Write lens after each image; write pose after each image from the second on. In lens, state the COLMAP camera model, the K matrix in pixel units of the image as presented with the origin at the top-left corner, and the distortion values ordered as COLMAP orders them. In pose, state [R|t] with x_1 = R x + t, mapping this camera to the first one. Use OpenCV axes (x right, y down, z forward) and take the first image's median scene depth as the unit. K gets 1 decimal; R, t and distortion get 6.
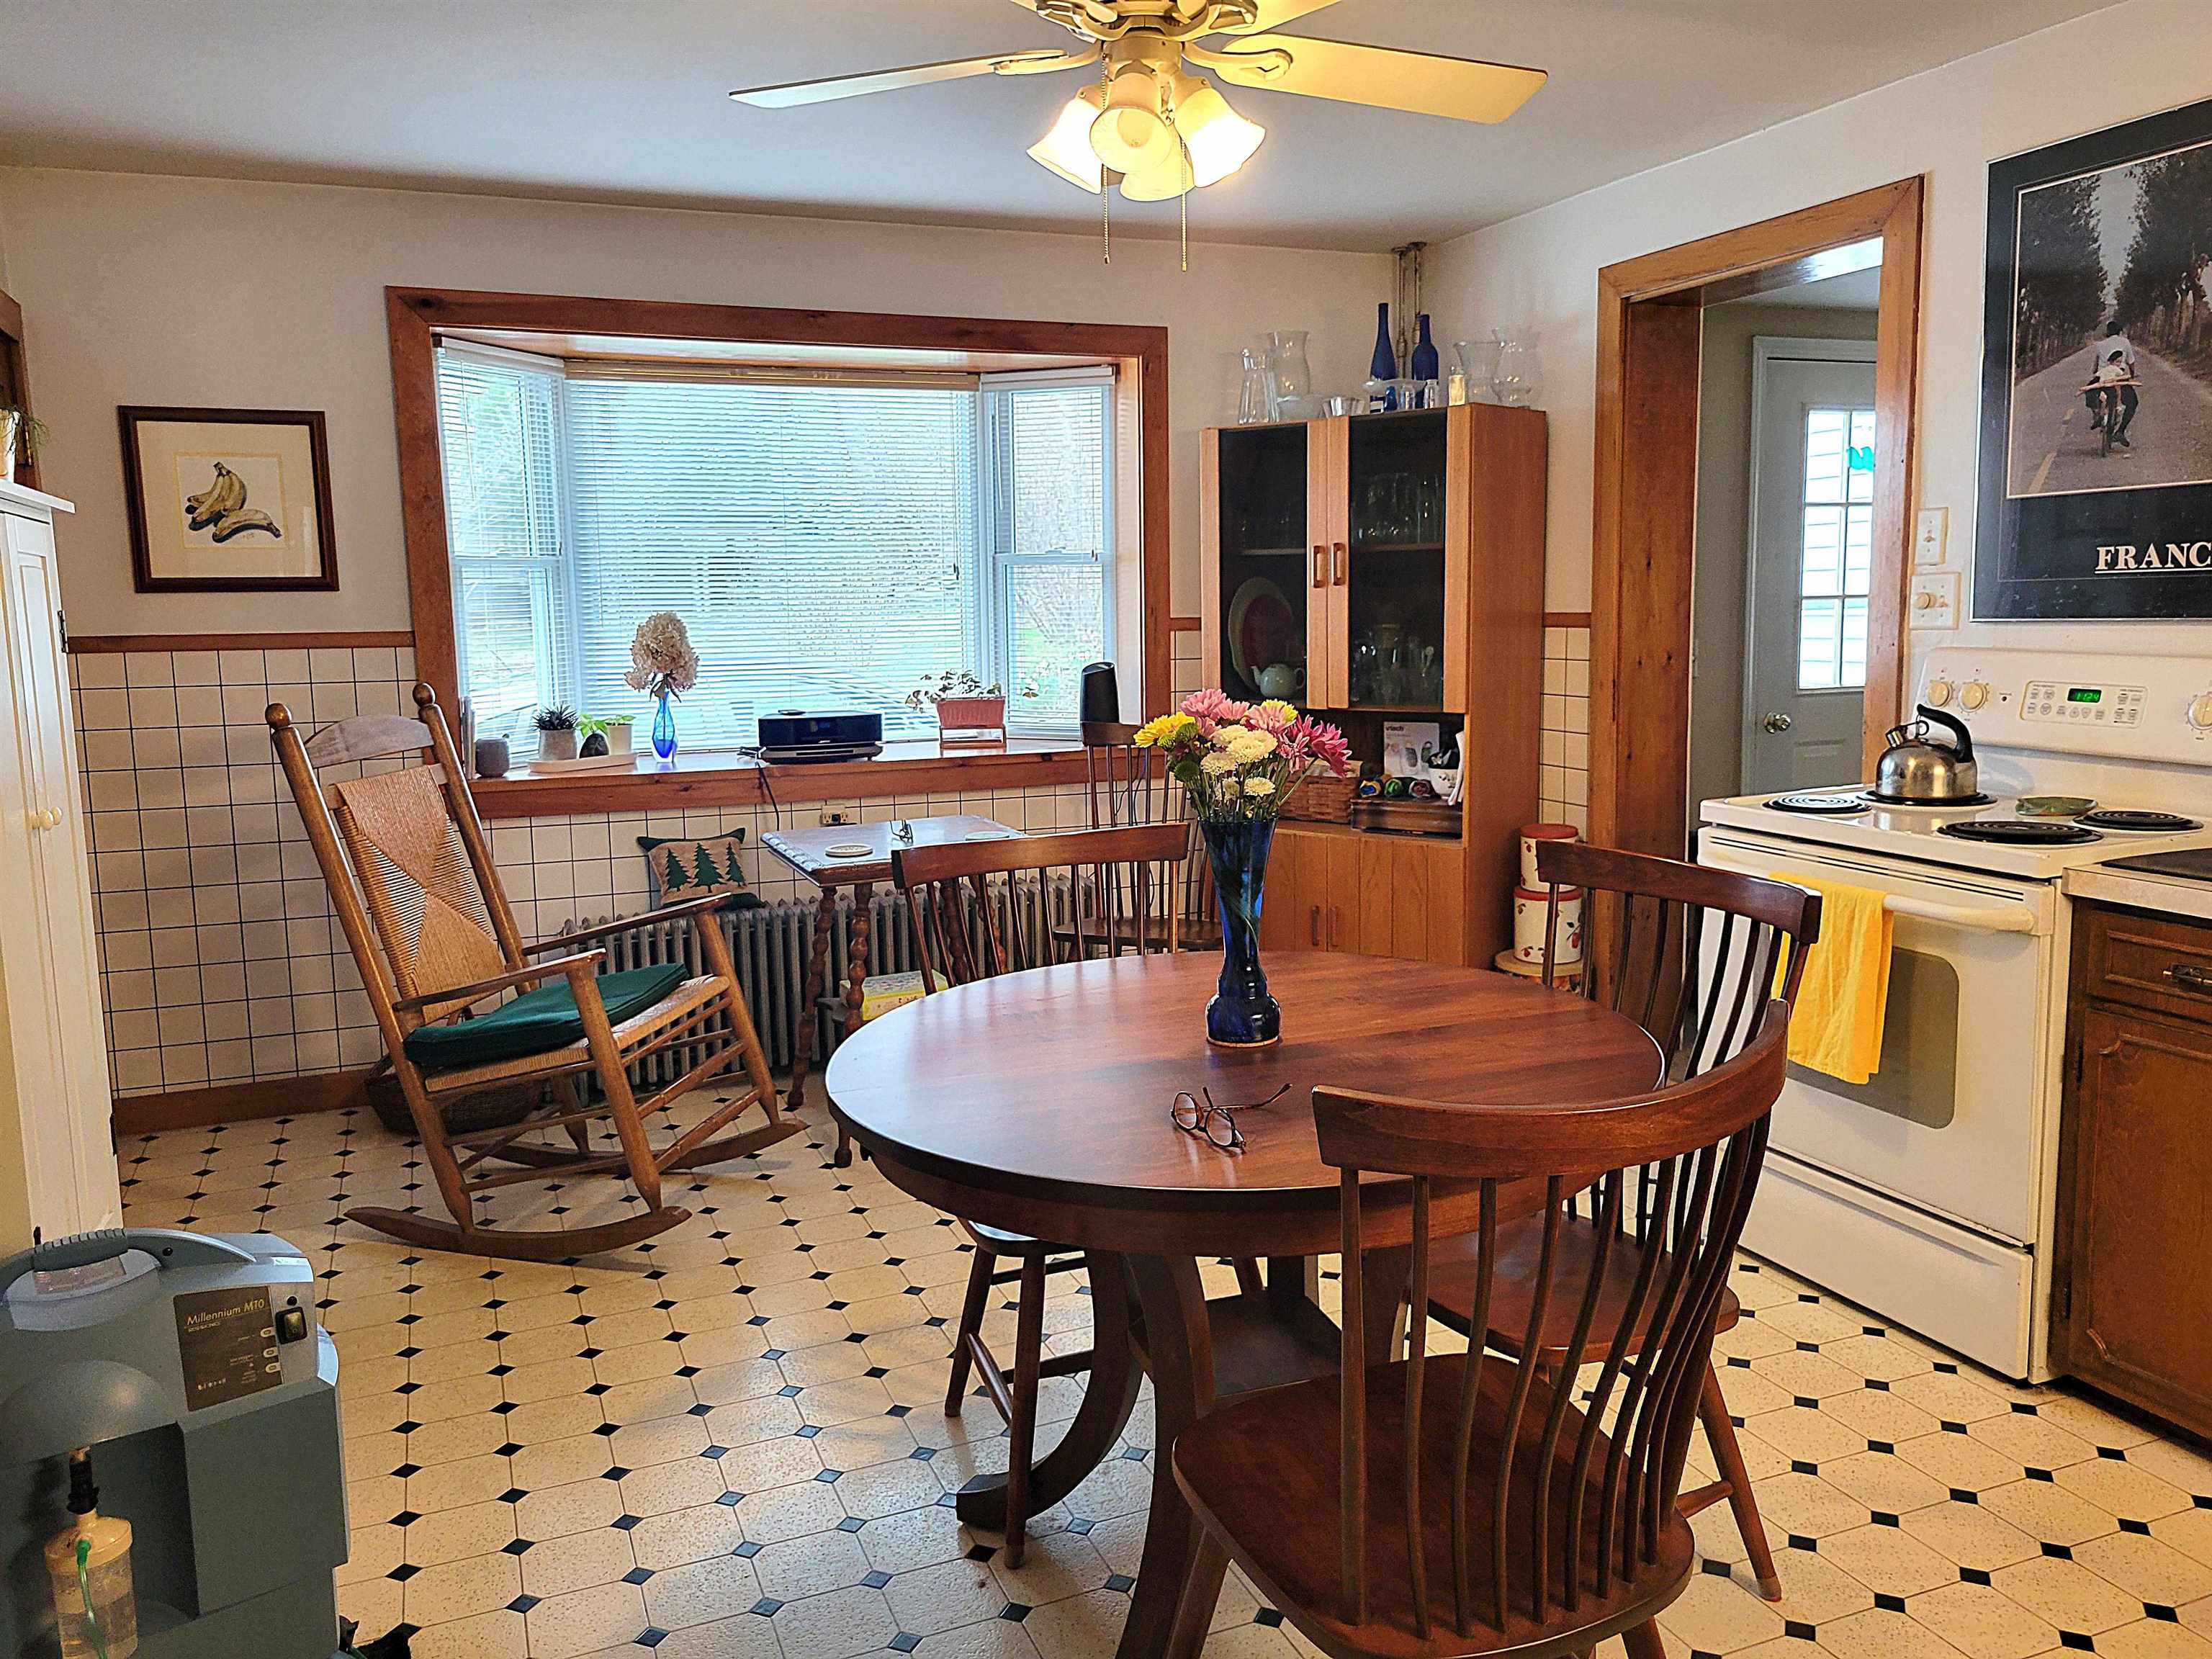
lens RADIAL K [[1713.7, 0, 1106.0], [0, 1713.7, 829.5], [0, 0, 1]] dist [0.067300, -0.043179]
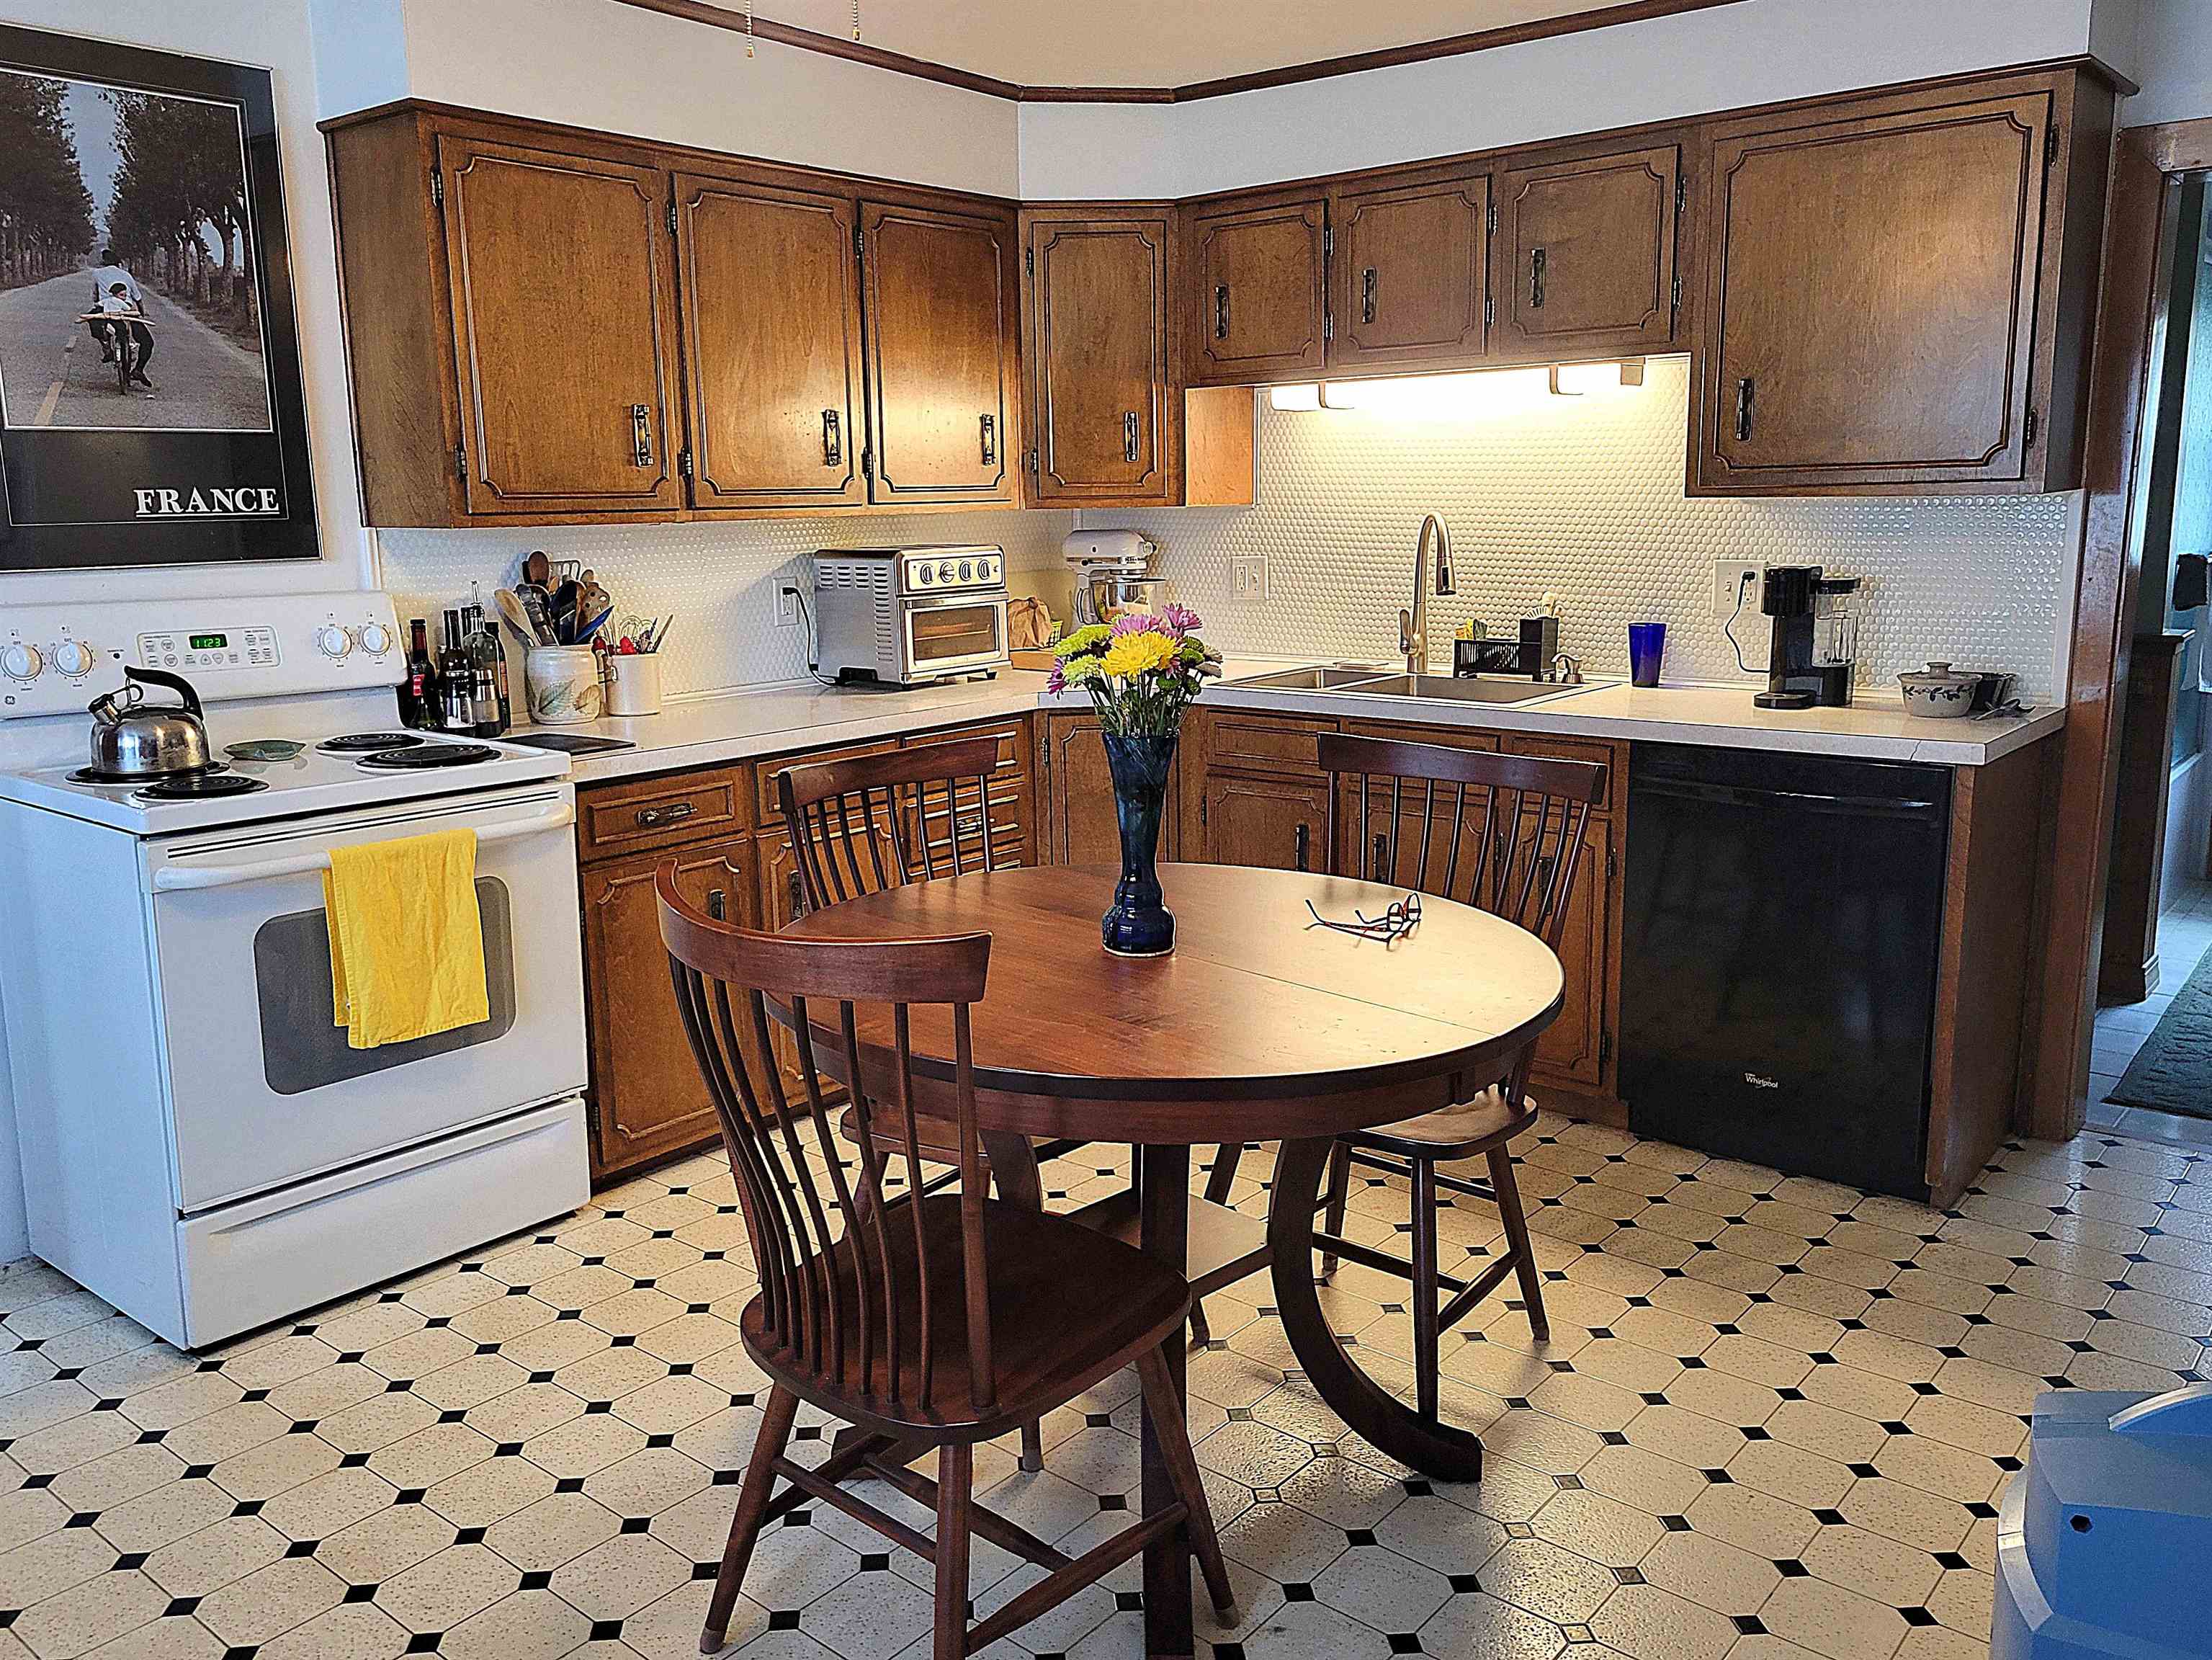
lens RADIAL K [[1767.9, 0, 1106.0], [0, 1767.9, 830.0], [0, 0, 1]] dist [0.028102, -0.015108]
pose [[-0.489496, -0.143784, 0.860070, -0.569913], [0.134974, 0.961932, 0.237631, -0.146065], [-0.861496, 0.232406, -0.451455, 1.050706]]
